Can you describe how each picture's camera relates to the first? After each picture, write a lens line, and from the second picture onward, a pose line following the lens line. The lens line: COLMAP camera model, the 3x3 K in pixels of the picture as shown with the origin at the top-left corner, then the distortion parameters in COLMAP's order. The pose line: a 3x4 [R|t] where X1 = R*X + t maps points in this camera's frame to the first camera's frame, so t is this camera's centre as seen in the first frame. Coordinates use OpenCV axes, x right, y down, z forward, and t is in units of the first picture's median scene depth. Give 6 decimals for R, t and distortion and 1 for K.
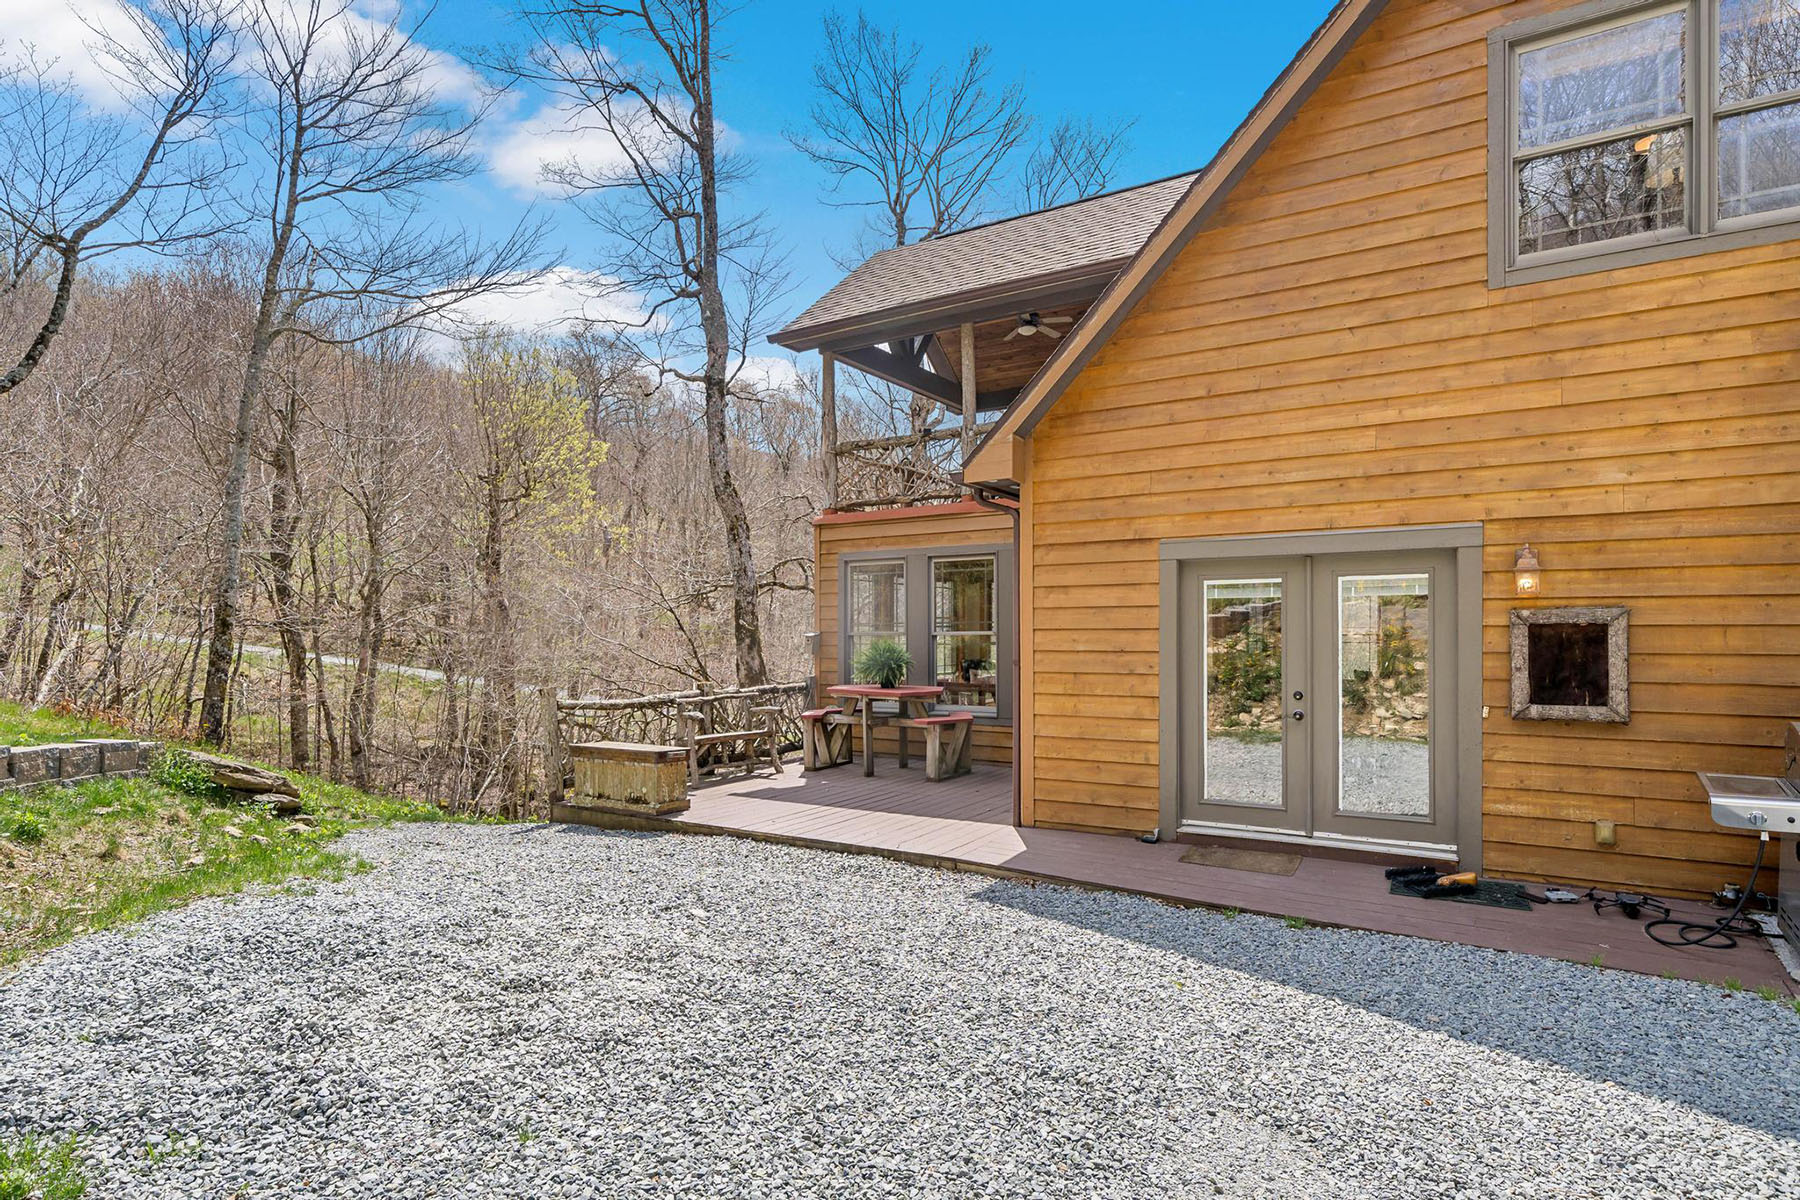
lens RADIAL K [[962.3, 0, 876.1], [0, 962.3, 628.4], [0, 0, 1]] dist [0.001063, -0.000219]
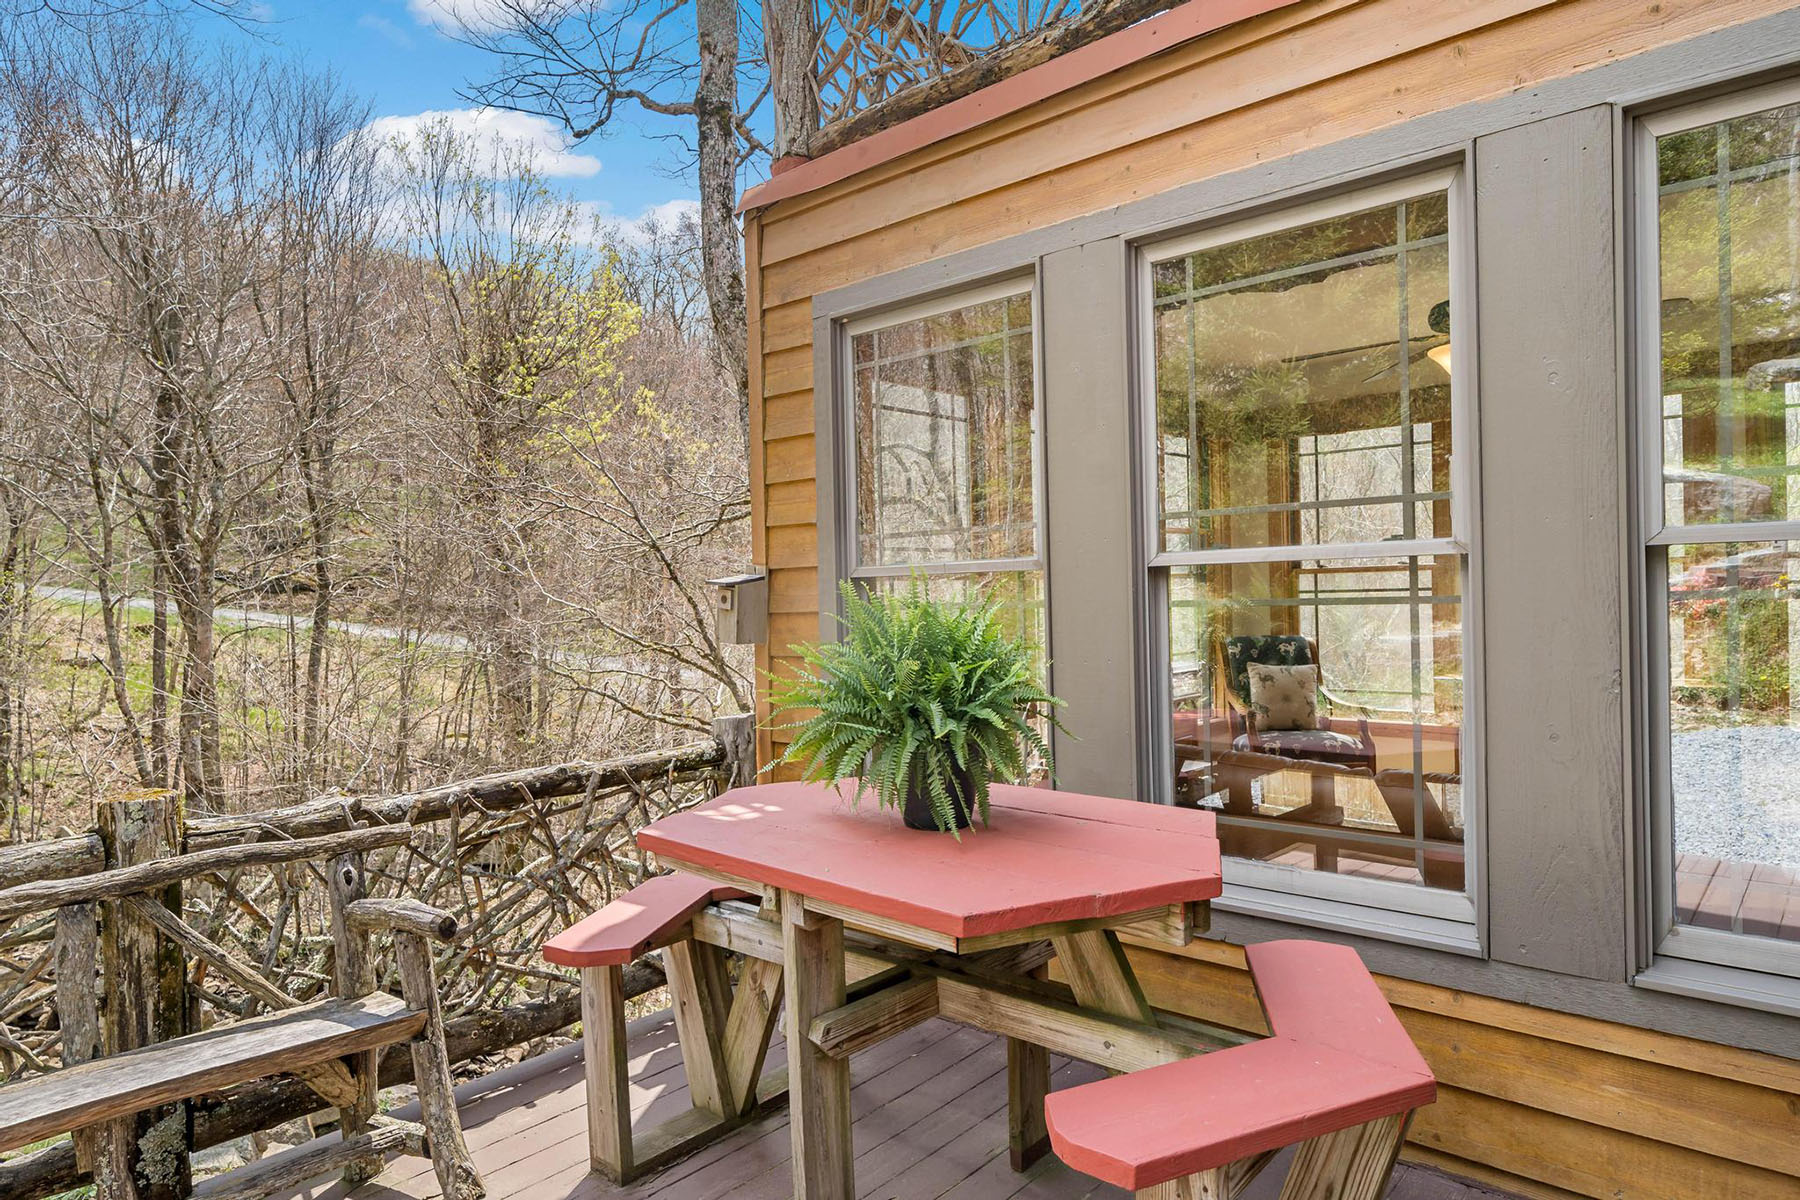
lens RADIAL K [[1065.8, 0, 900.0], [0, 1065.8, 600.0], [0, 0, 1]] dist [0.000903, 0.000094]
pose [[0.986498, -0.018034, -0.162779, 0.074631], [0.020805, 0.999666, 0.015335, 0.018258], [0.162448, -0.018515, 0.986543, 1.372229]]
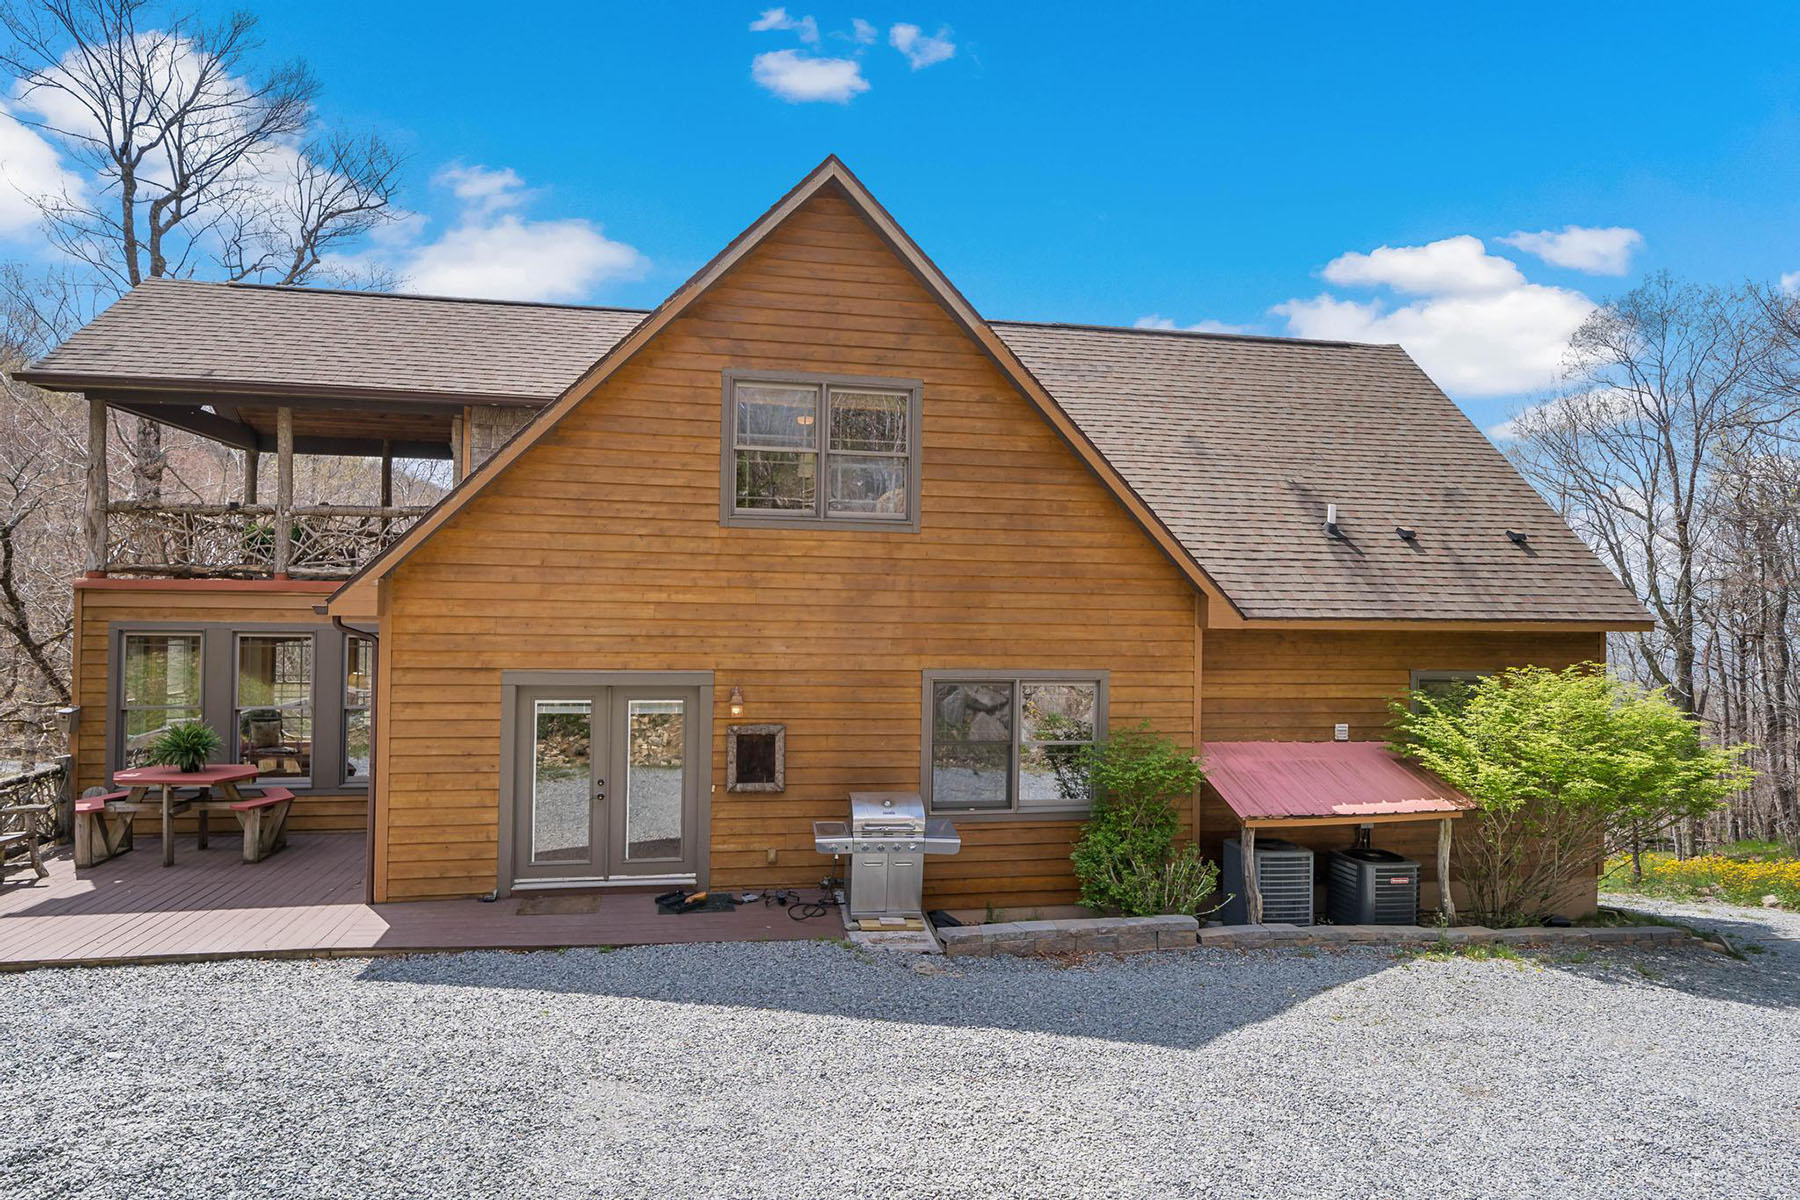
lens RADIAL K [[962.3, 0, 876.1], [0, 962.3, 628.4], [0, 0, 1]] dist [0.001063, -0.000219]
pose [[0.740724, 0.010560, 0.671727, -0.229378], [-0.019757, 0.999786, 0.006069, -0.183061], [-0.671519, -0.017766, 0.740774, -0.340416]]
